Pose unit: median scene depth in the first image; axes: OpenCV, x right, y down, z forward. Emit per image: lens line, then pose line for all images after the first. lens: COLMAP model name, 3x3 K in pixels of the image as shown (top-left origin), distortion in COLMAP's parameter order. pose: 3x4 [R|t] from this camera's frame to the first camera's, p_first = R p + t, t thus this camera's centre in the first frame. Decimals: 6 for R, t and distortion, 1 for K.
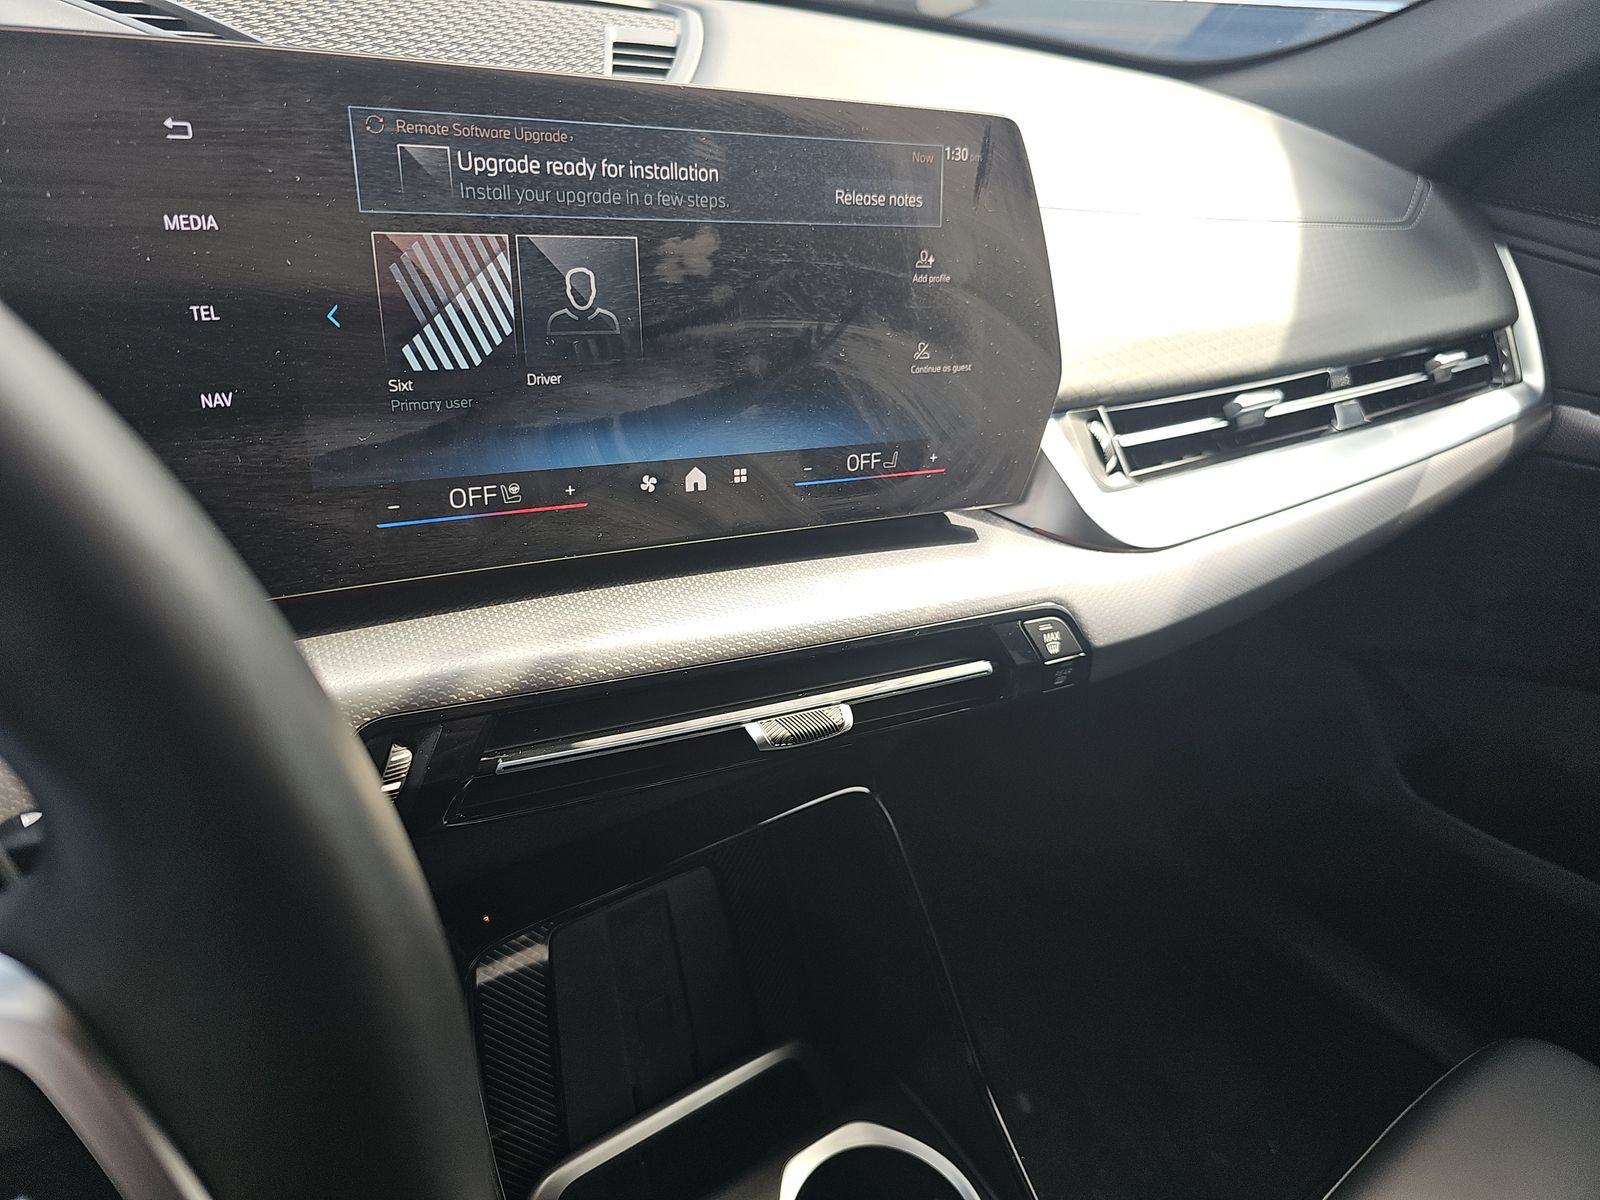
lens RADIAL K [[1077.0, 0, 803.0], [0, 1077.0, 591.8], [0, 0, 1]] dist [-0.000726, -0.007929]
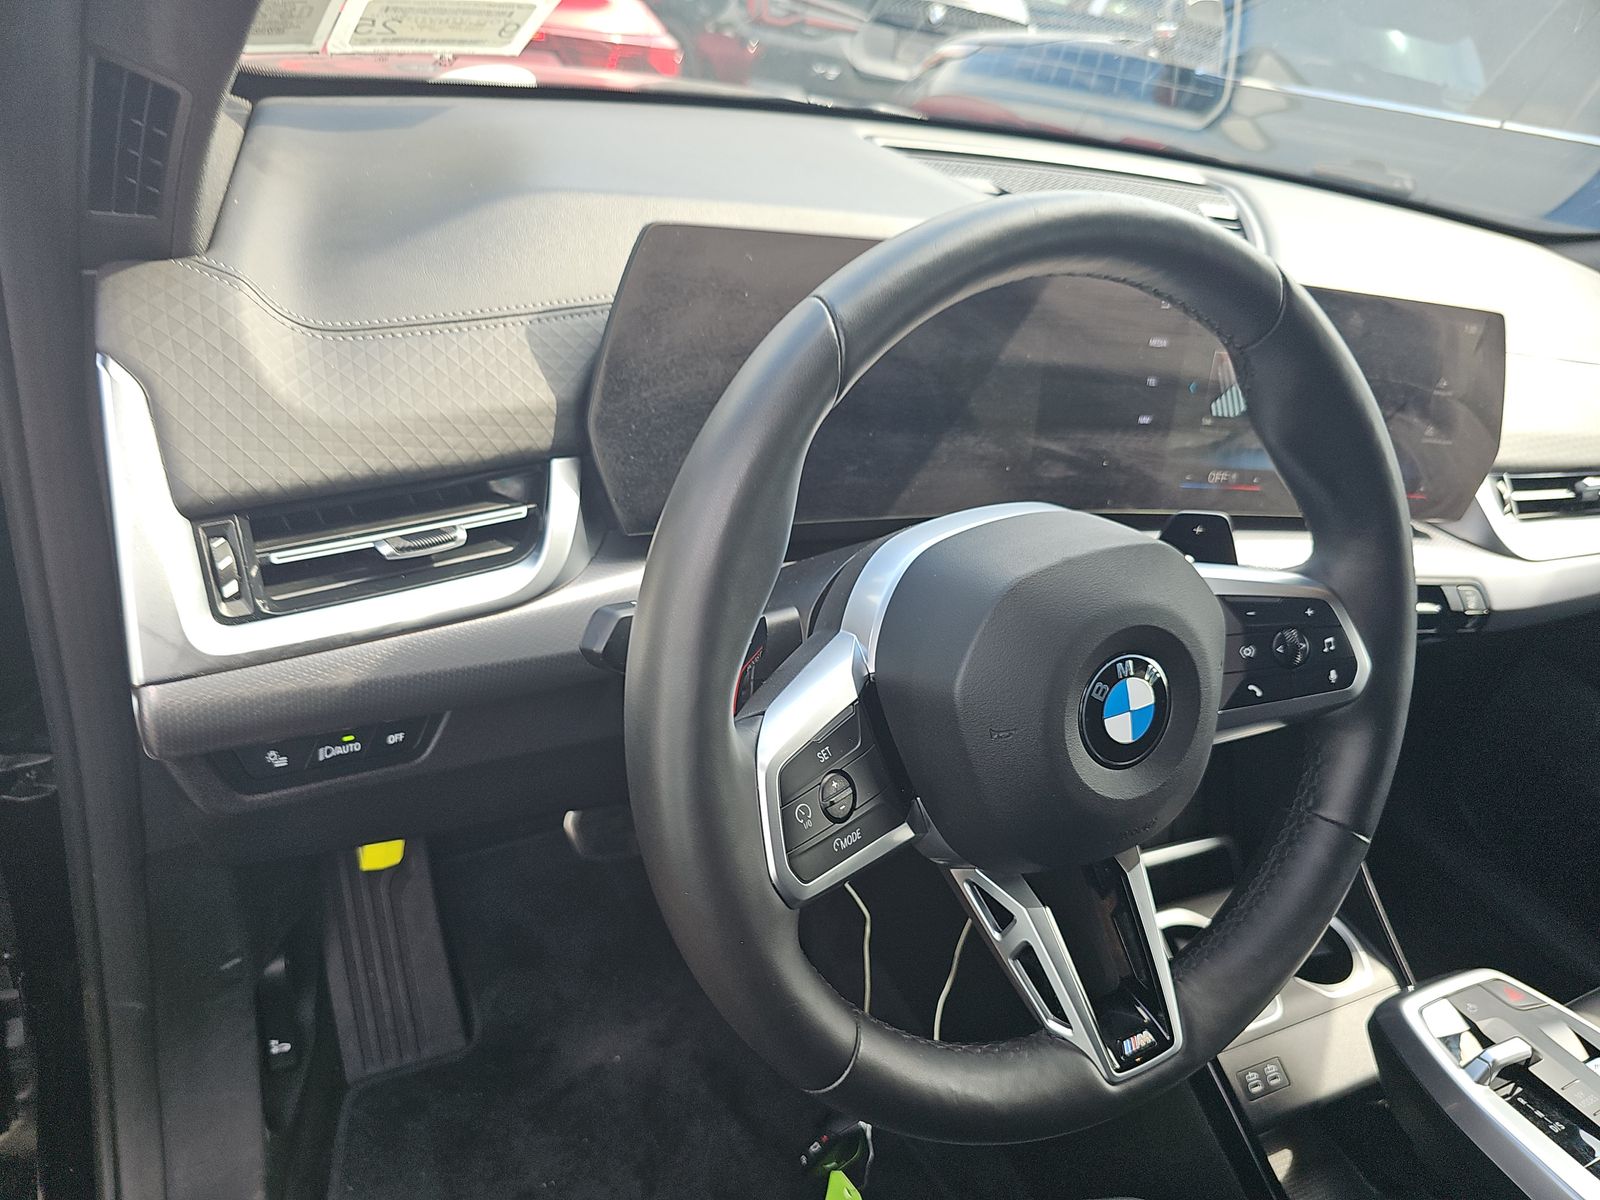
lens RADIAL K [[1077.0, 0, 797.2], [0, 1077.0, 610.5], [0, 0, 1]] dist [-0.000726, -0.007929]
pose [[0.979229, 0.141115, -0.145592, -0.588441], [-0.142472, 0.989798, 0.001118, 0.215422], [0.144264, 0.019648, 0.989344, -0.898415]]
